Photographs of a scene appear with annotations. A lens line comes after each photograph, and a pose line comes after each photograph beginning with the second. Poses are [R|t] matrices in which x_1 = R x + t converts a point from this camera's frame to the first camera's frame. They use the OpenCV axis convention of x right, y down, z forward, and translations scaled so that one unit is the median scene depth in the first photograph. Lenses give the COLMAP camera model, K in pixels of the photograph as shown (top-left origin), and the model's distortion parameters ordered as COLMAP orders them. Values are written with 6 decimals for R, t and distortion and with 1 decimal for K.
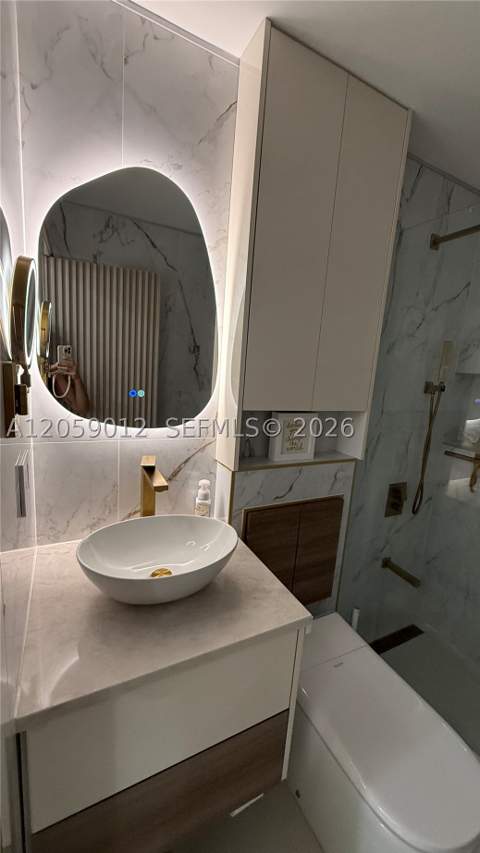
lens RADIAL K [[340.2, 0, 244.8], [0, 340.2, 427.3], [0, 0, 1]] dist [-0.000612, -0.000094]
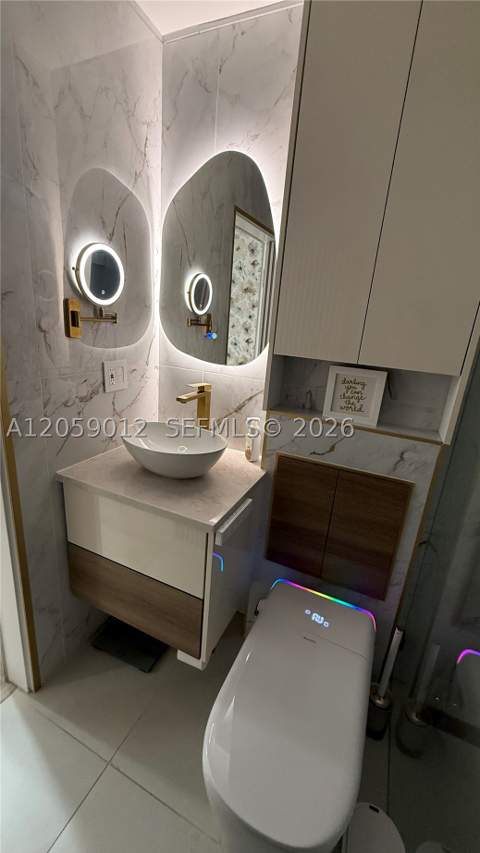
lens RADIAL K [[351.5, 0, 240.0], [0, 351.5, 426.5], [0, 0, 1]] dist [0.002187, -0.000034]
pose [[0.614325, 0.205152, -0.761917, 0.668230], [-0.172352, 0.977181, 0.124148, 0.042623], [0.770000, 0.055051, 0.635665, 0.190451]]
